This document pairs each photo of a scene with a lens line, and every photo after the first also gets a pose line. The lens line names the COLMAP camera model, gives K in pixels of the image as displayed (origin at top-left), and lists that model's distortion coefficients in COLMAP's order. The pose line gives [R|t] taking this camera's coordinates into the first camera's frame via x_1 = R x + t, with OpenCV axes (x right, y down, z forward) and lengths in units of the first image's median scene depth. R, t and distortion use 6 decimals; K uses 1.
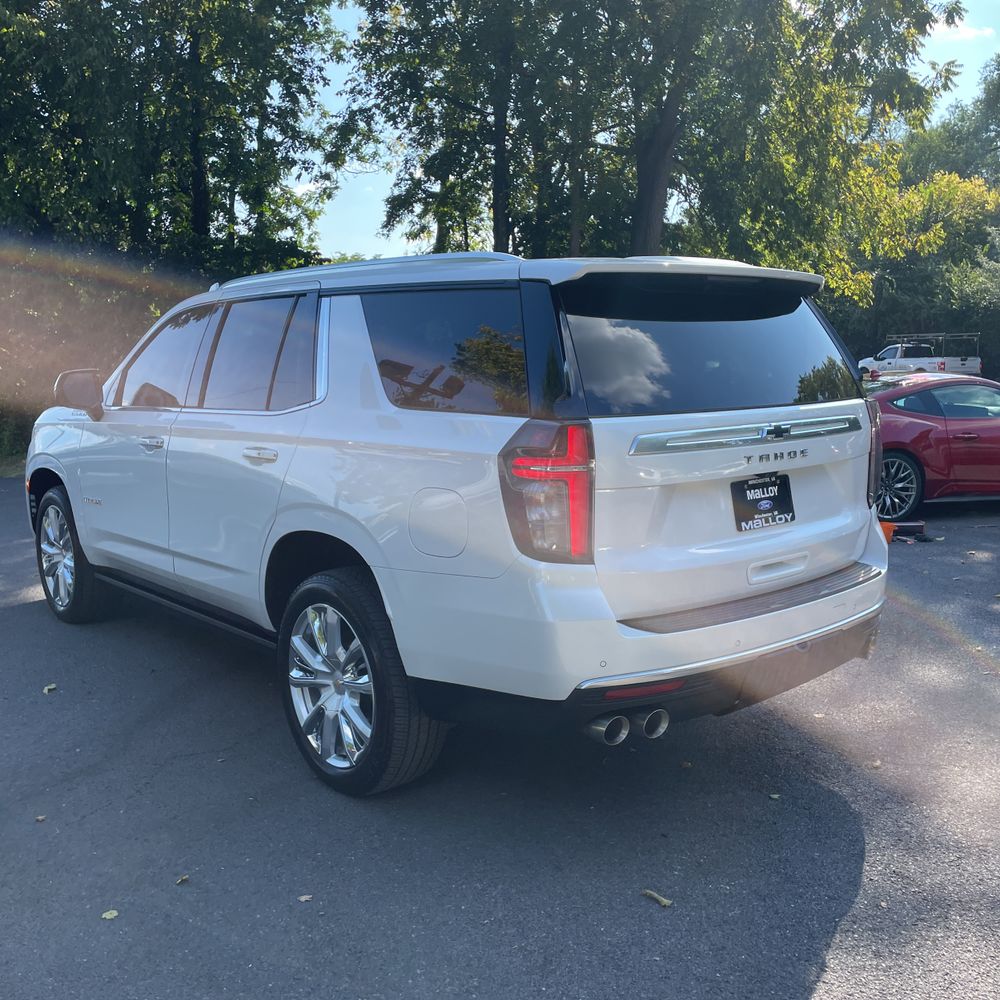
lens RADIAL K [[997.1, 0, 525.7], [0, 997.1, 498.0], [0, 0, 1]] dist [0.117660, -0.191746]
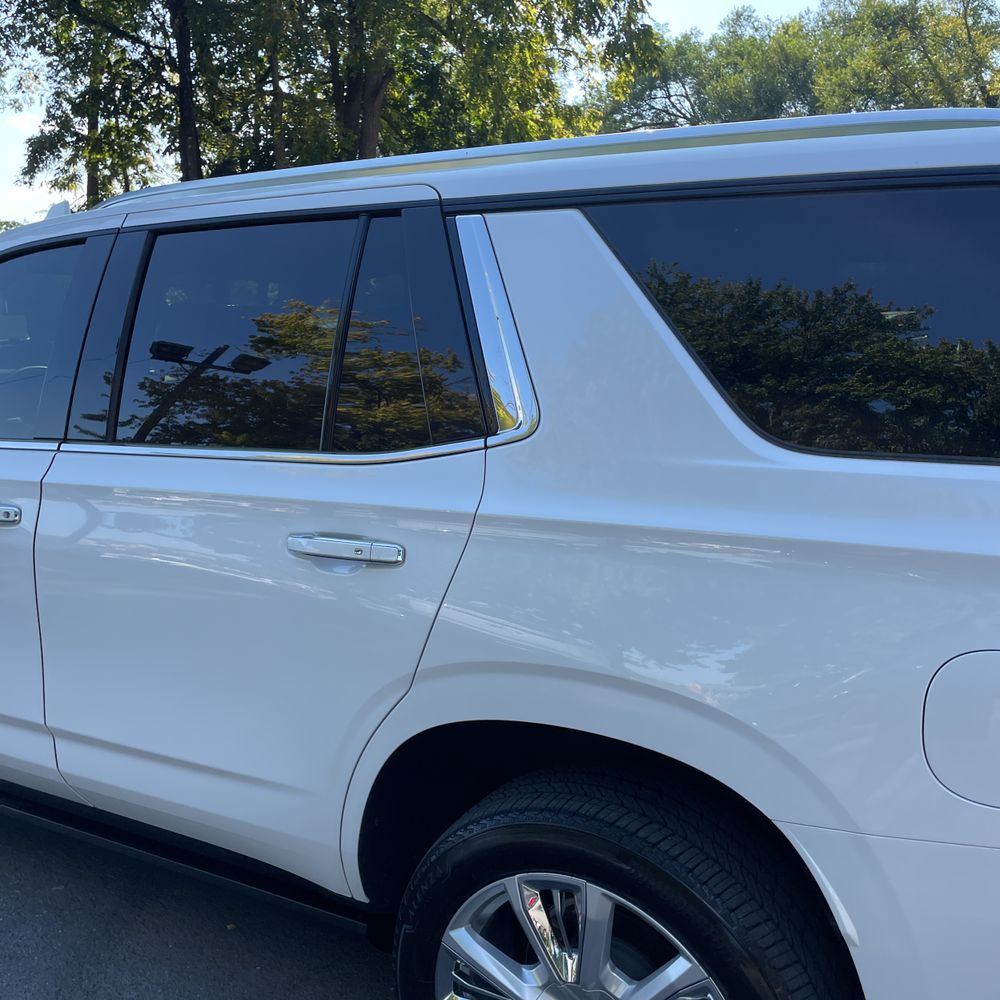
lens RADIAL K [[1023.4, 0, 500.0], [0, 1023.4, 500.0], [0, 0, 1]] dist [0.127095, -0.239537]
pose [[0.950919, -0.054509, 0.304599, -0.289478], [0.047561, 0.998412, 0.030190, -0.065358], [-0.305761, -0.014221, 0.952002, 0.439297]]
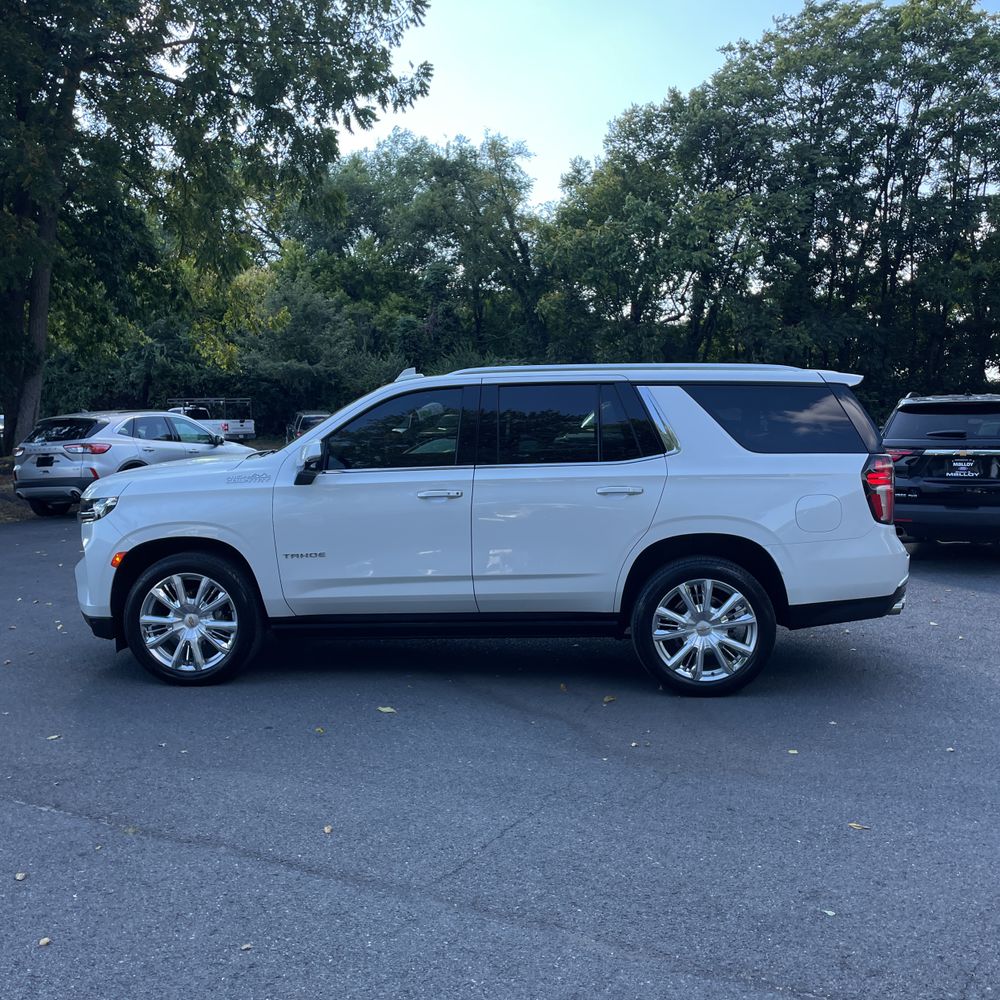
lens RADIAL K [[997.1, 0, 525.7], [0, 997.1, 498.0], [0, 0, 1]] dist [0.117660, -0.191746]
pose [[0.711746, -0.063686, 0.699544, -1.182766], [0.105745, 0.994247, -0.017074, -0.018563], [-0.694432, 0.086126, 0.714386, 0.036830]]
